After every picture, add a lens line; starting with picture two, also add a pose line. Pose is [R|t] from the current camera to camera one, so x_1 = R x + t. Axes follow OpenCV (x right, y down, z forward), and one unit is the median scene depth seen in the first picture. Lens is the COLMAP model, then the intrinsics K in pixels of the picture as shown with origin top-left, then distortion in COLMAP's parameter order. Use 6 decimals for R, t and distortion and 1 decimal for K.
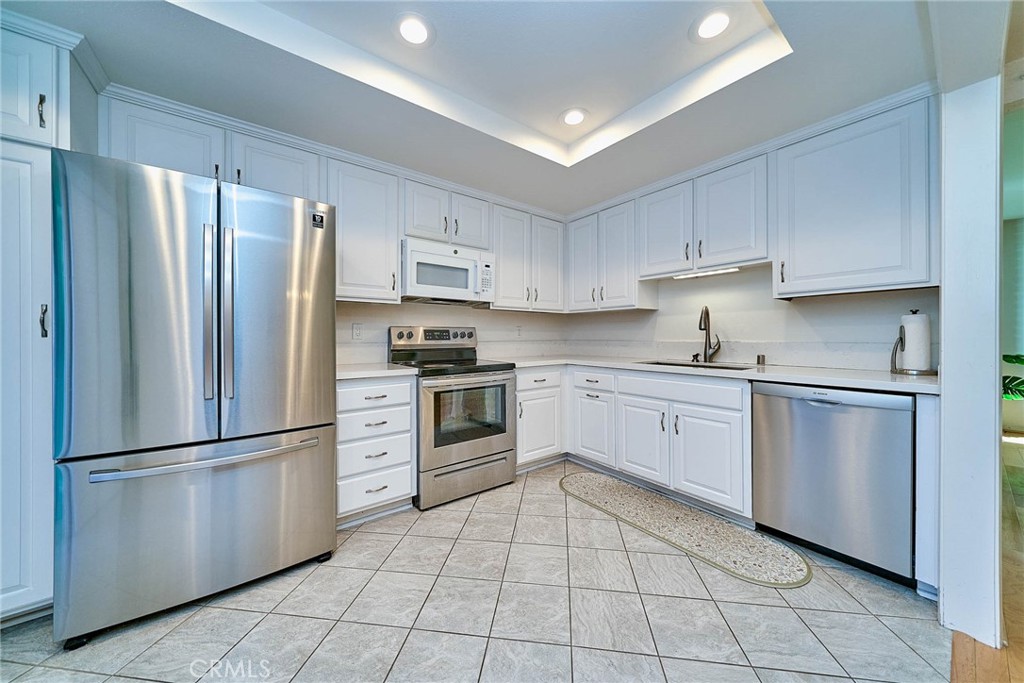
lens RADIAL K [[357.0, 0, 509.4], [0, 357.0, 339.9], [0, 0, 1]] dist [-0.000591, -0.000094]
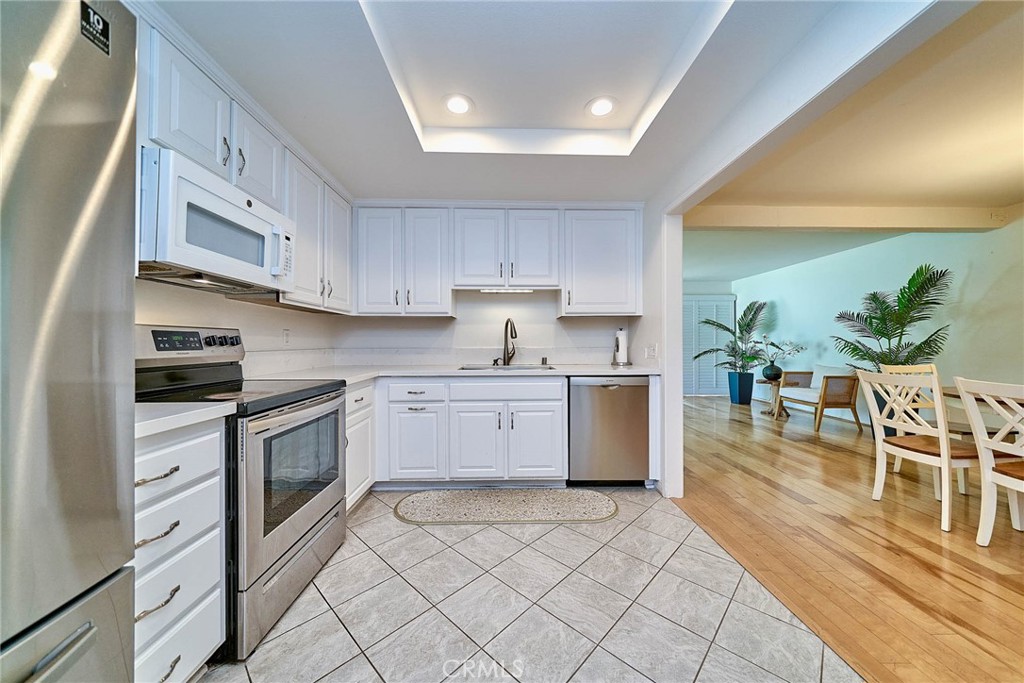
lens RADIAL K [[351.0, 0, 523.5], [0, 351.0, 342.5], [0, 0, 1]] dist [0.000053, 0.000001]
pose [[0.570789, 0.002937, 0.821092, -0.369727], [0.008015, 0.999926, -0.009149, -0.001807], [-0.821058, 0.011803, 0.570723, 0.279665]]
